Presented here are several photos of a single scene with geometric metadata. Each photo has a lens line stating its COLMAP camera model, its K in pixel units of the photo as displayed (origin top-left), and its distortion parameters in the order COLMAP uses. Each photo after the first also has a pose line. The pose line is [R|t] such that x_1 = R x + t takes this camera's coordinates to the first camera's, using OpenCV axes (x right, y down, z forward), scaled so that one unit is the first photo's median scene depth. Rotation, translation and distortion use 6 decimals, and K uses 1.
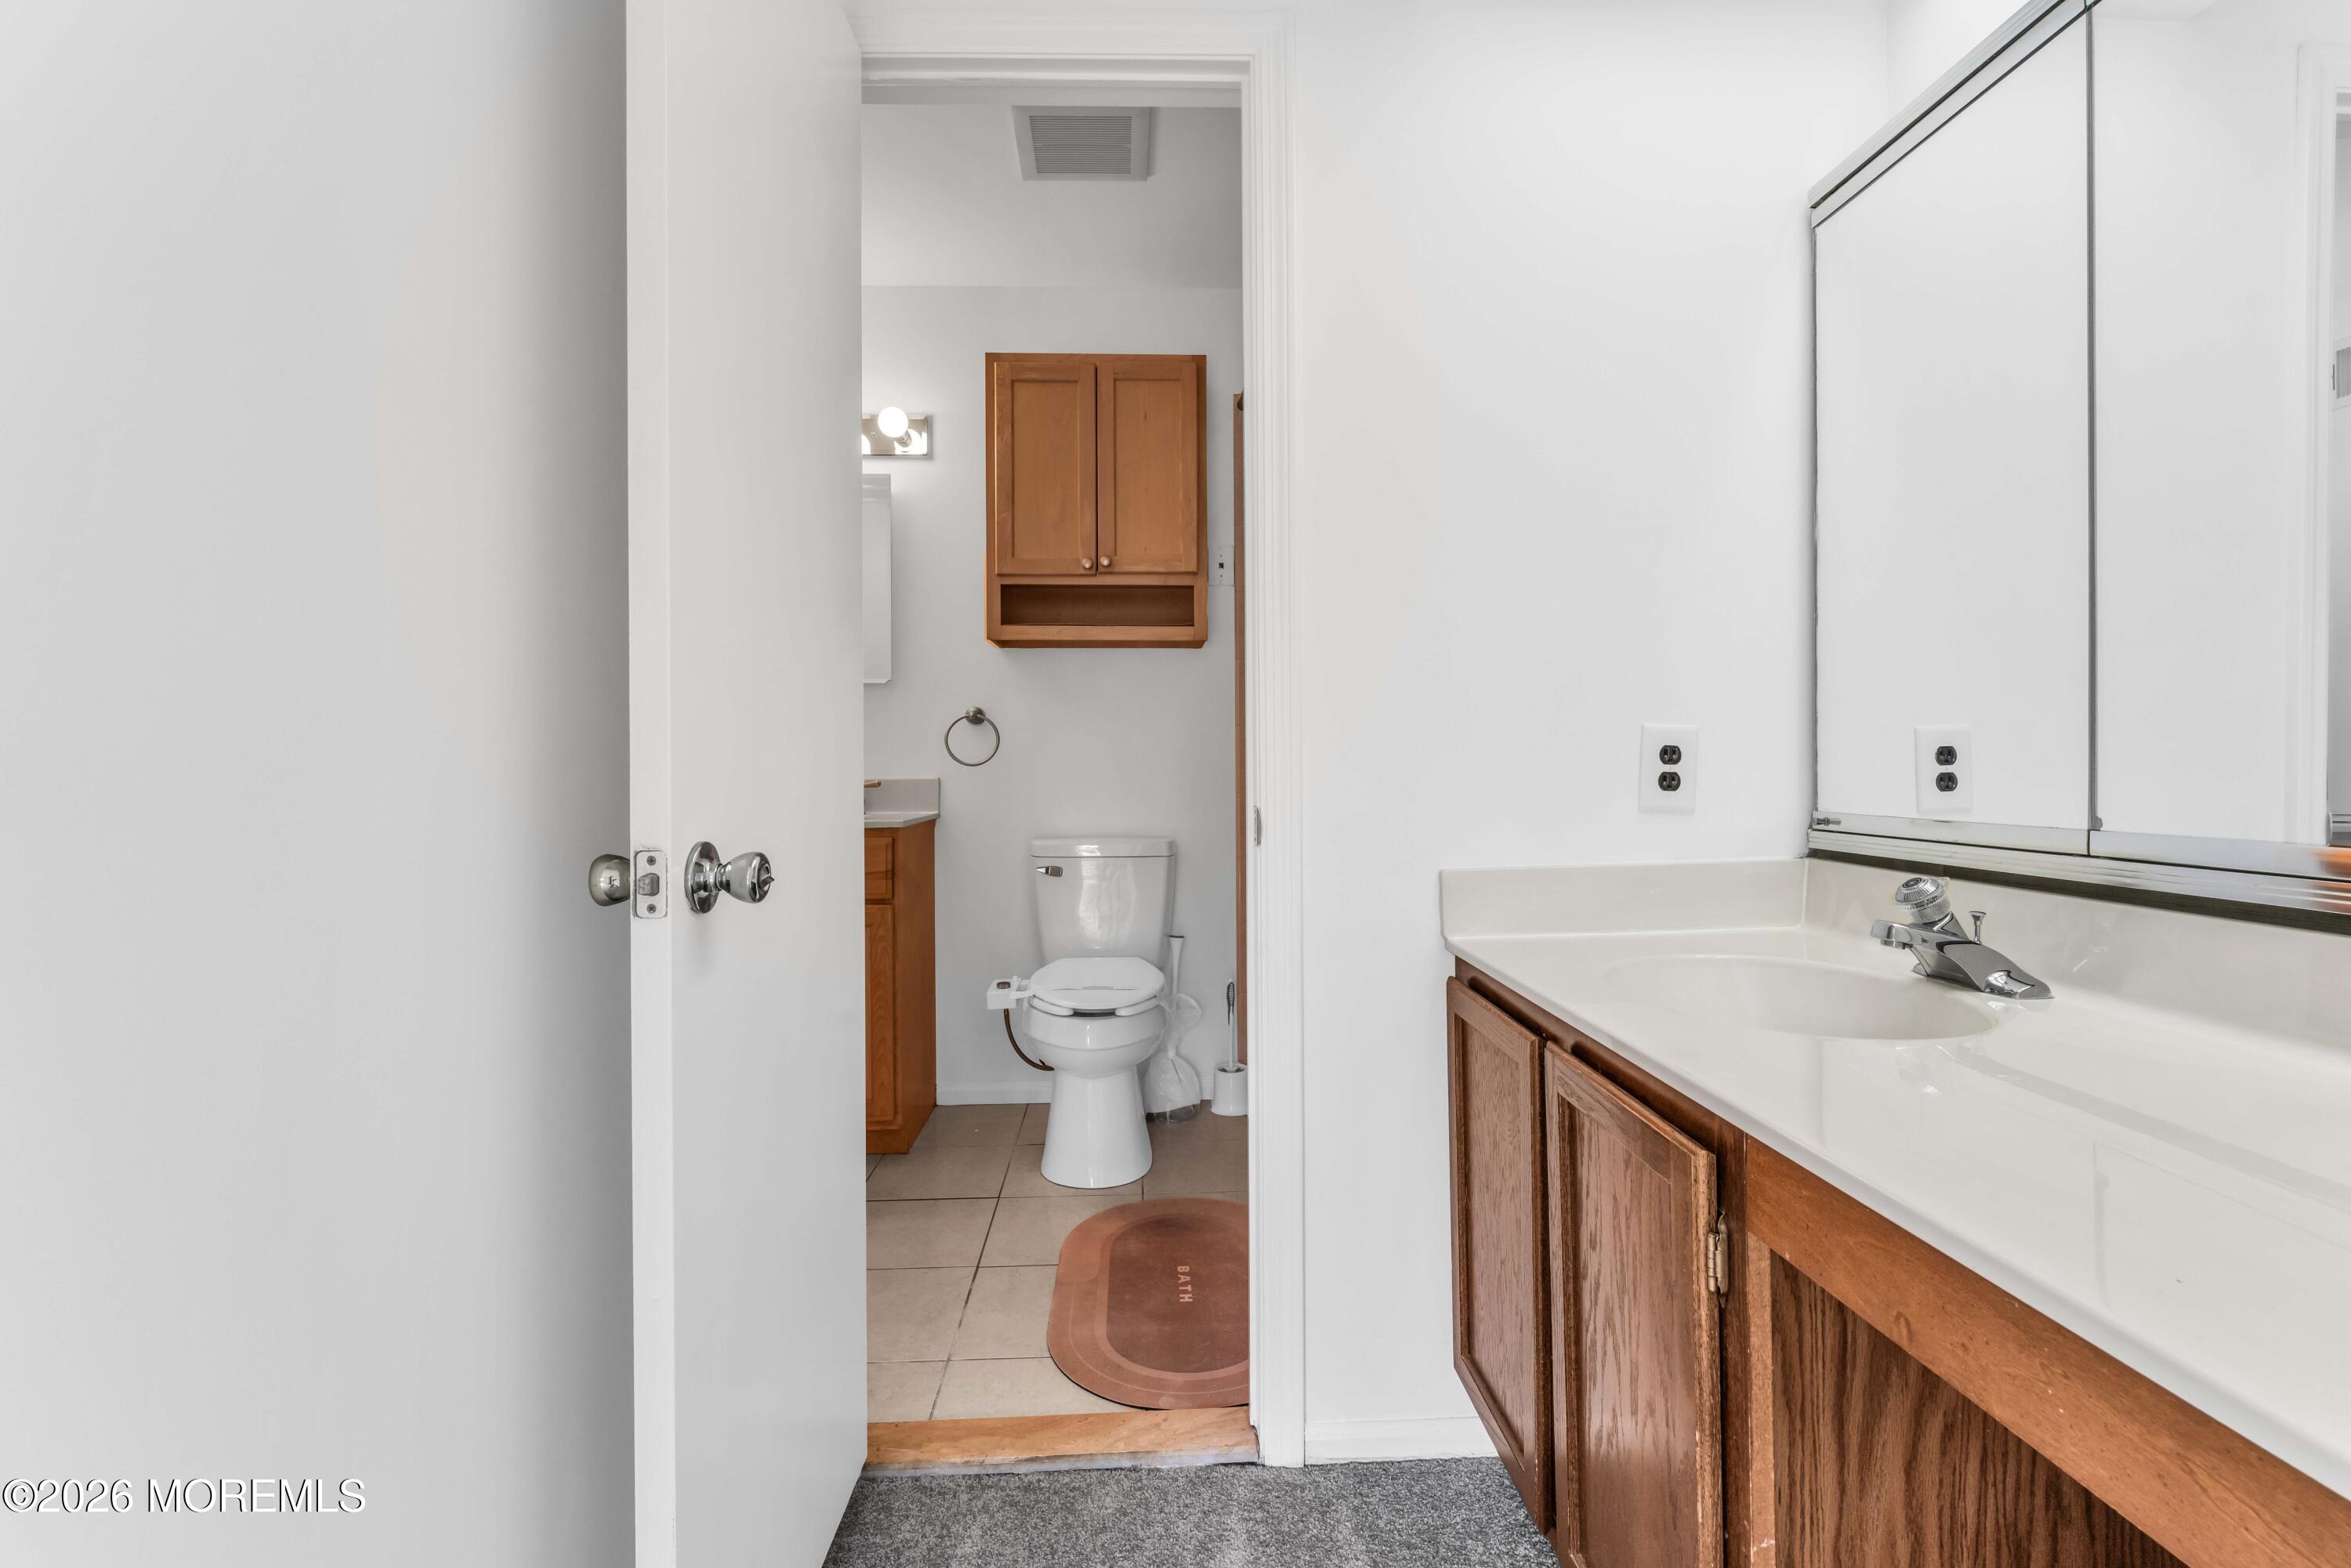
lens RADIAL K [[1054.9, 0, 1180.2], [0, 1054.9, 763.3], [0, 0, 1]] dist [0.000645, -0.000438]
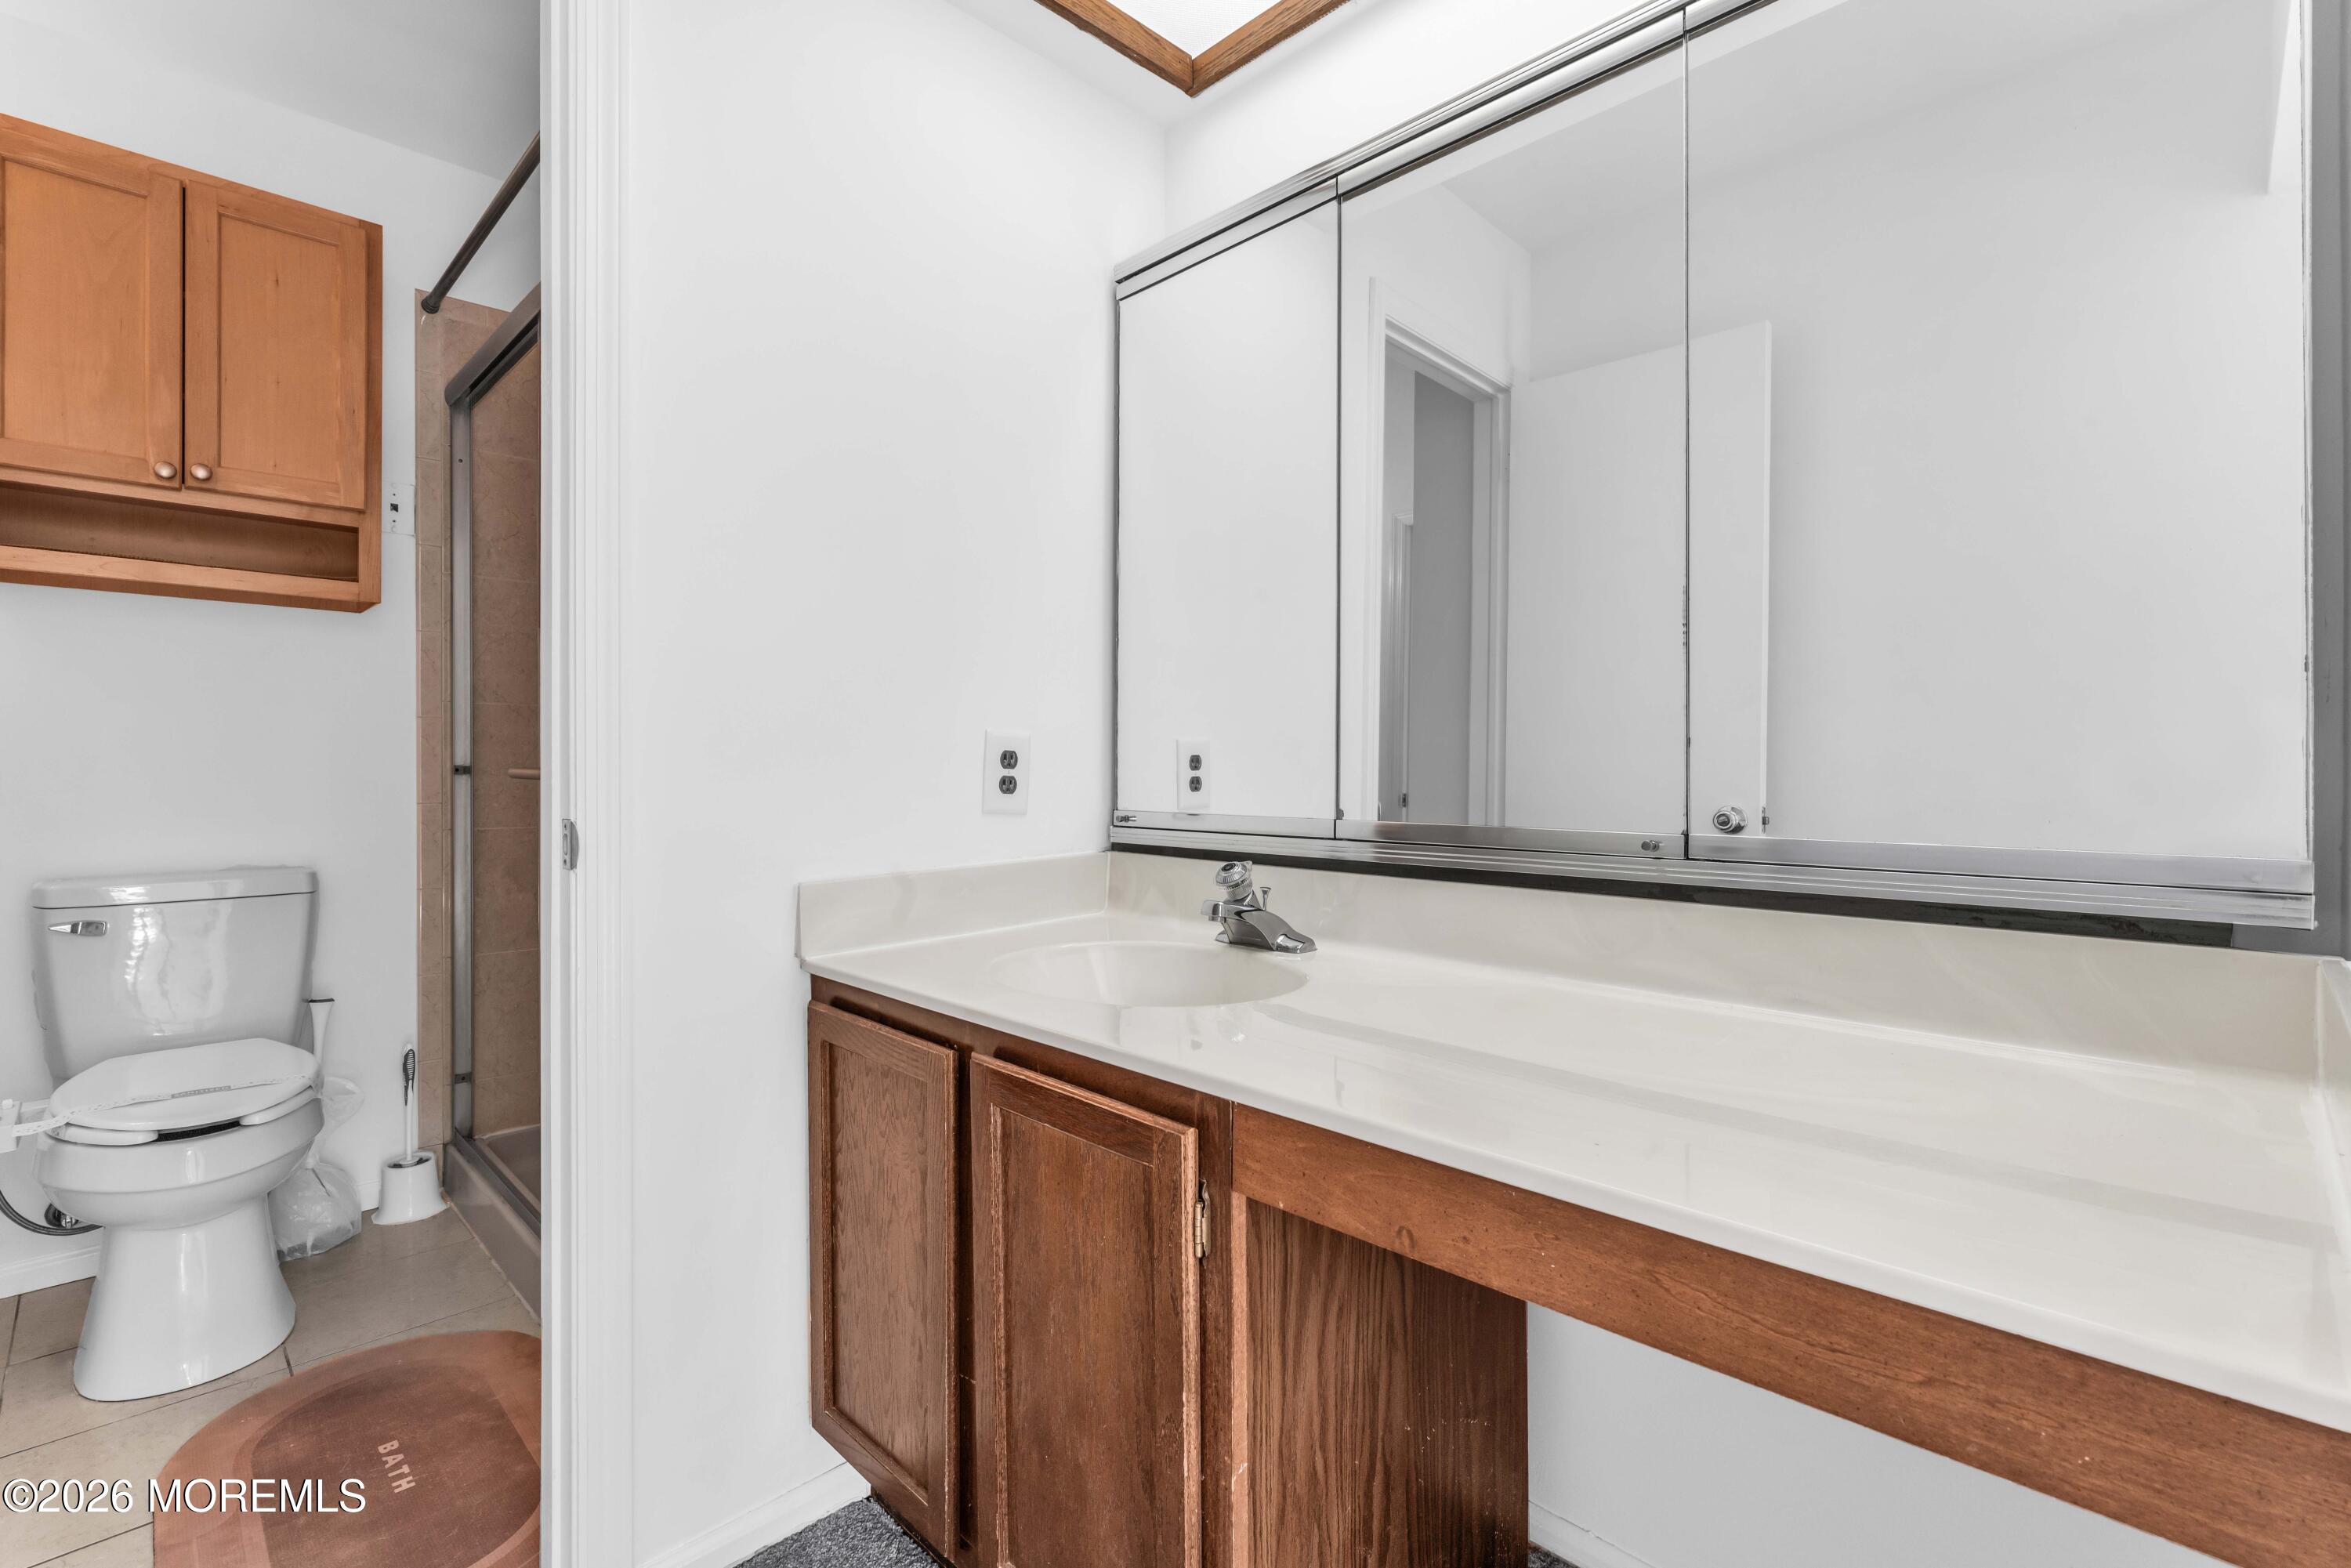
lens RADIAL K [[1048.1, 0, 1163.7], [0, 1048.1, 773.3], [0, 0, 1]] dist [-0.000934, -0.000450]
pose [[0.736571, 0.001766, 0.676358, -0.139378], [-0.004152, 0.999990, 0.001911, 0.003155], [-0.676348, -0.004216, 0.736570, 0.136501]]
